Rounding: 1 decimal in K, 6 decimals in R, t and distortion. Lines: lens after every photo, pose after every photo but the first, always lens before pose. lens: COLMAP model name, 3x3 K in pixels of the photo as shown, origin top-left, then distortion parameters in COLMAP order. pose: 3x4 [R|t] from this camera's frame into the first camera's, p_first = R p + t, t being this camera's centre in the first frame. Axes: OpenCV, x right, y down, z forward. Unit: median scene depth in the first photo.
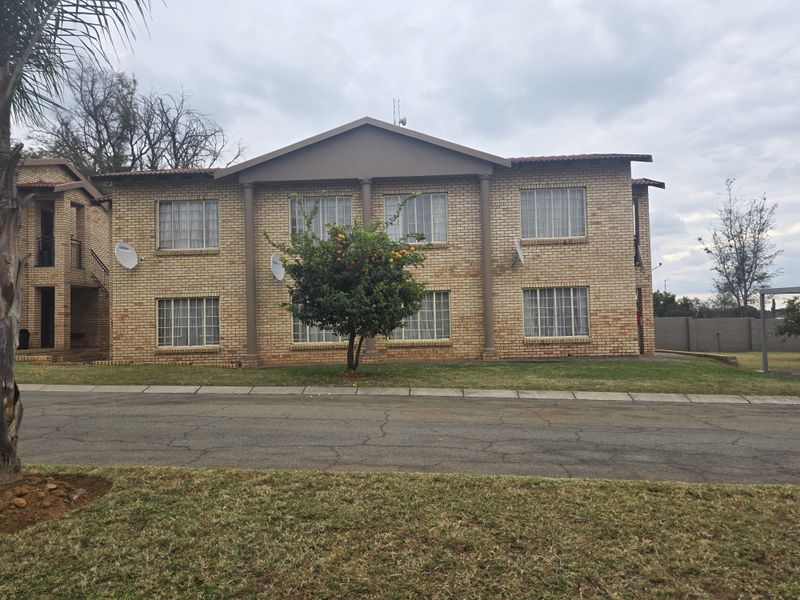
lens RADIAL K [[525.5, 0, 402.9], [0, 525.5, 309.3], [0, 0, 1]] dist [-0.038545, 0.002728]
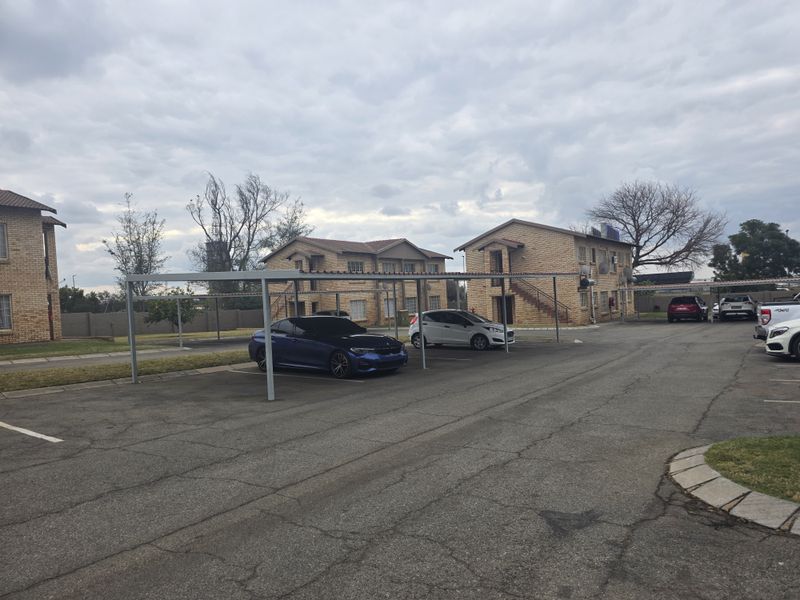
lens RADIAL K [[525.5, 0, 402.9], [0, 525.5, 309.3], [0, 0, 1]] dist [-0.038545, 0.002728]
pose [[0.514545, -0.023612, 0.857138, -0.120766], [0.010167, 0.999719, 0.021436, -0.009166], [-0.857403, -0.002315, 0.514640, -0.258680]]
